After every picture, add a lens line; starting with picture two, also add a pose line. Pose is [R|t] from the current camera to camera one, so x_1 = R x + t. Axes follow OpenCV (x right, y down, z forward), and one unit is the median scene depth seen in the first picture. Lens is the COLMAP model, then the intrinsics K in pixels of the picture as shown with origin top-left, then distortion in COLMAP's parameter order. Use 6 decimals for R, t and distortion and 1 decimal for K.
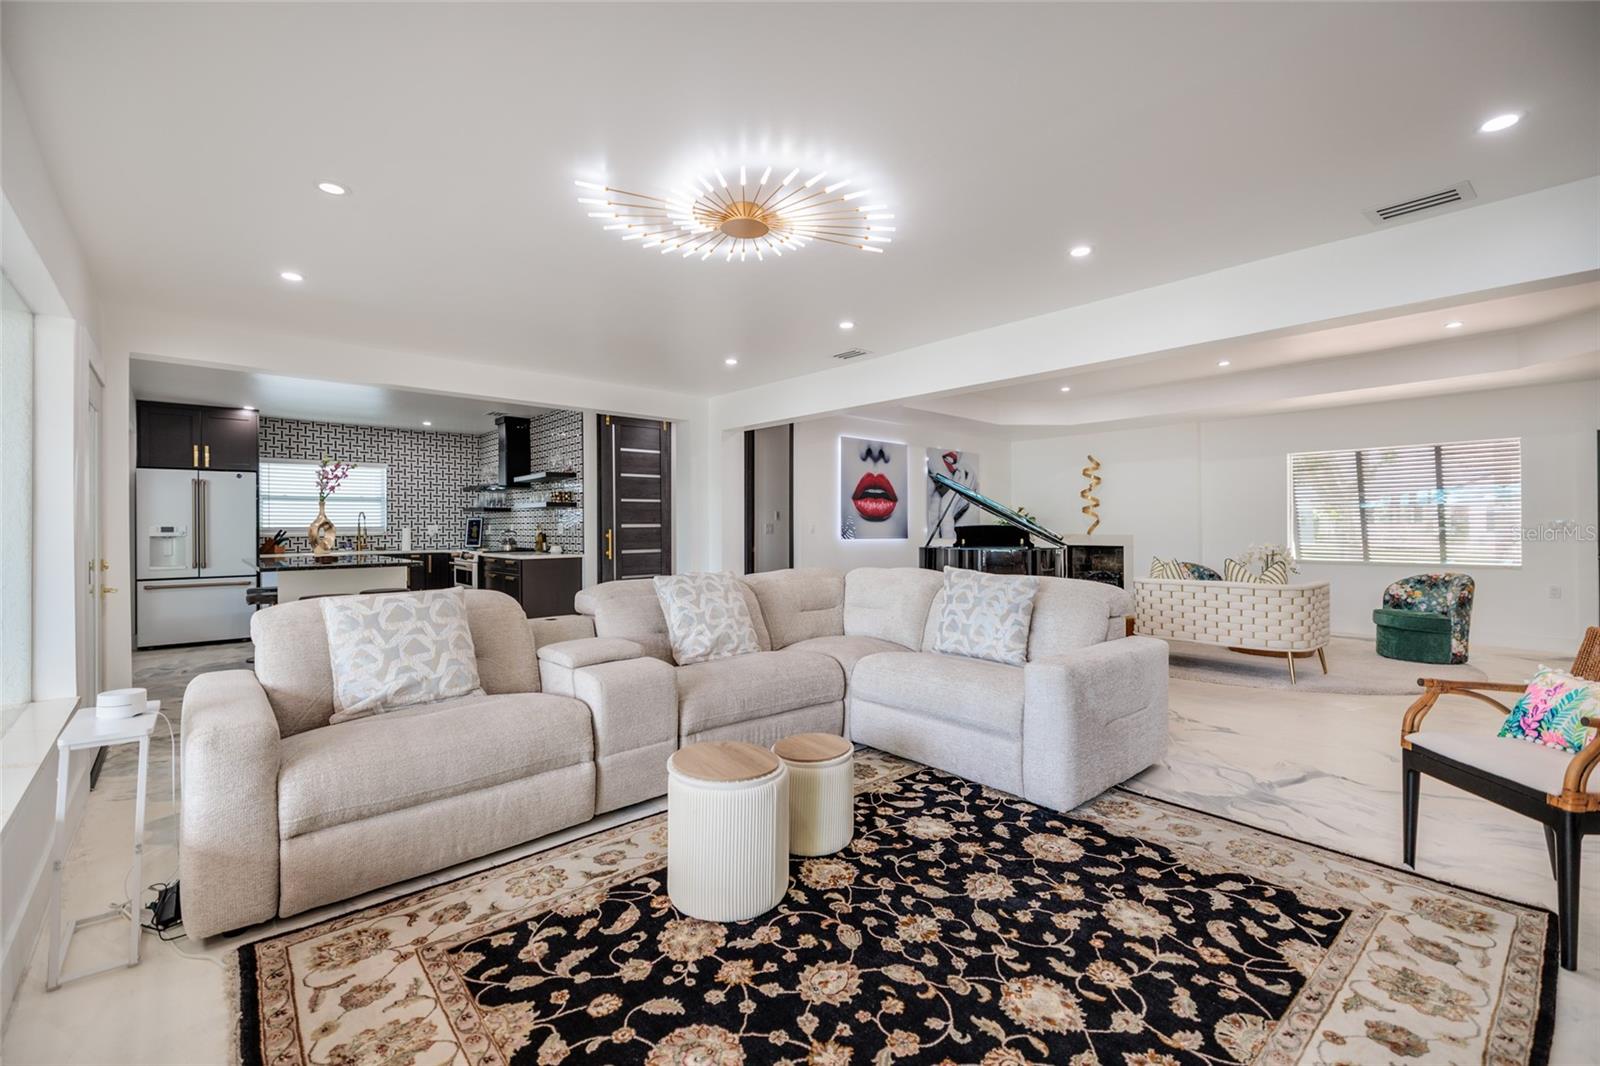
lens RADIAL K [[687.0, 0, 803.3], [0, 687.0, 525.5], [0, 0, 1]] dist [0.001556, 0.000201]
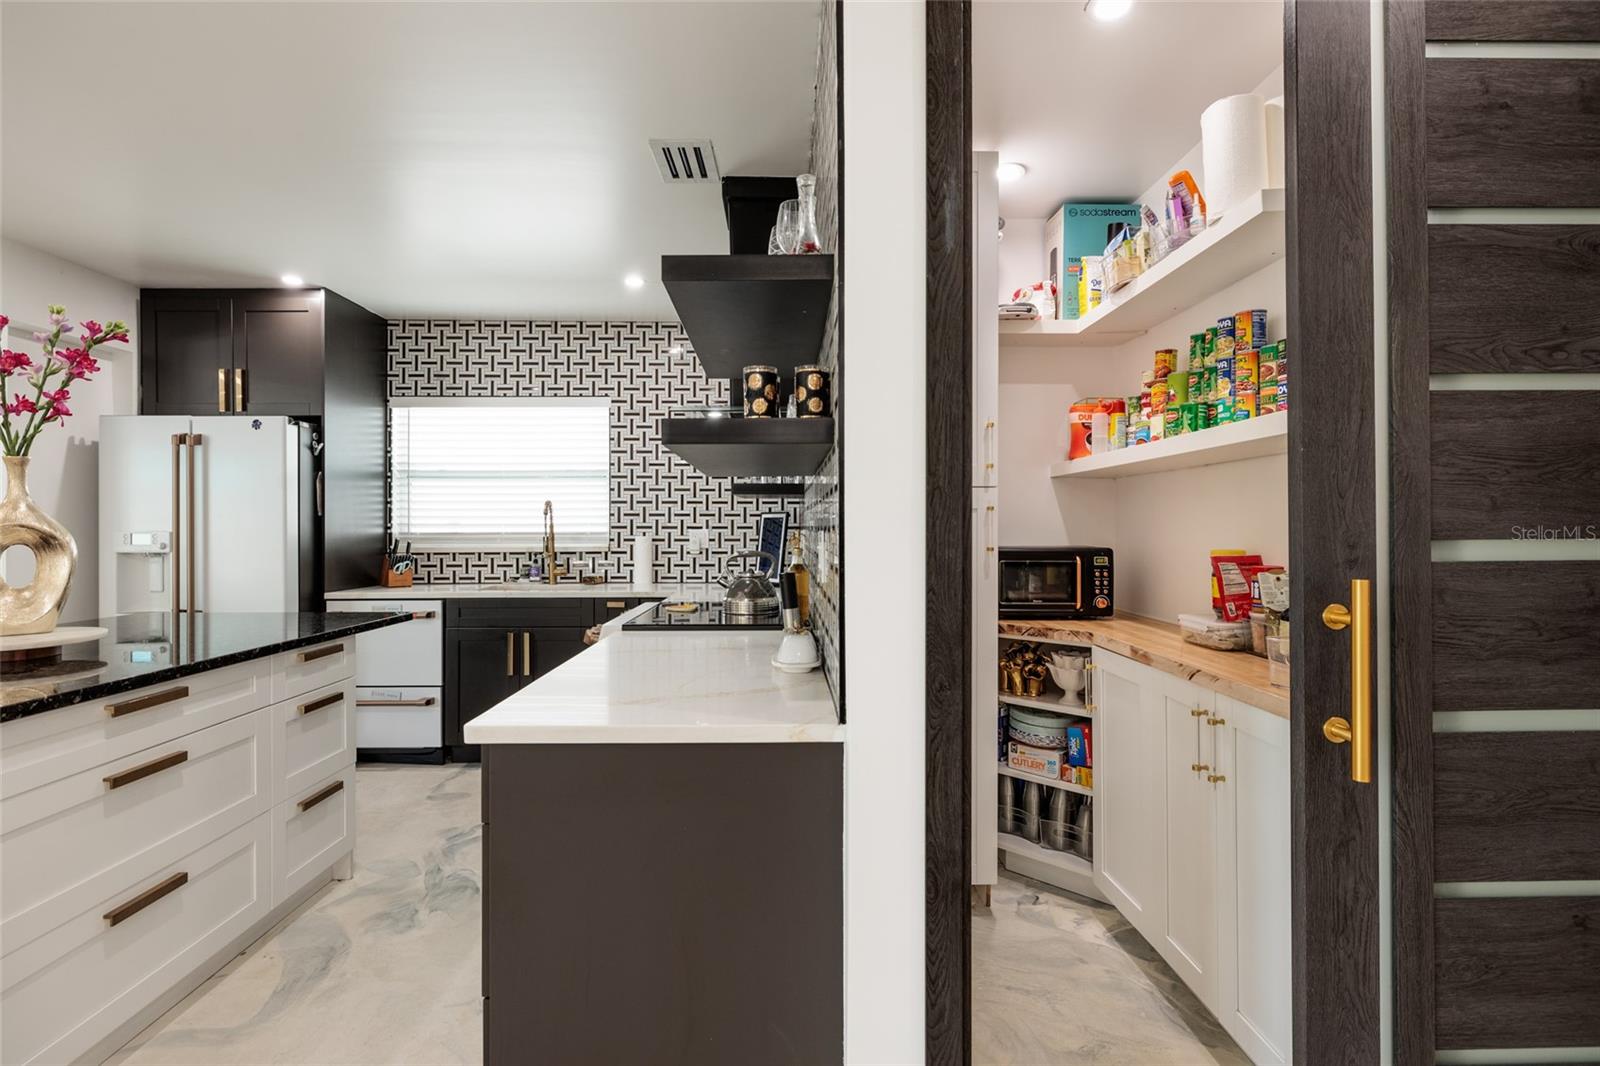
lens RADIAL K [[788.6, 0, 798.9], [0, 788.6, 531.2], [0, 0, 1]] dist [0.000087, 0.000008]
pose [[0.768380, 0.001915, -0.639991, -0.164005], [-0.000334, 0.999997, 0.002591, -0.000975], [0.639993, -0.001777, 0.768378, 0.667408]]
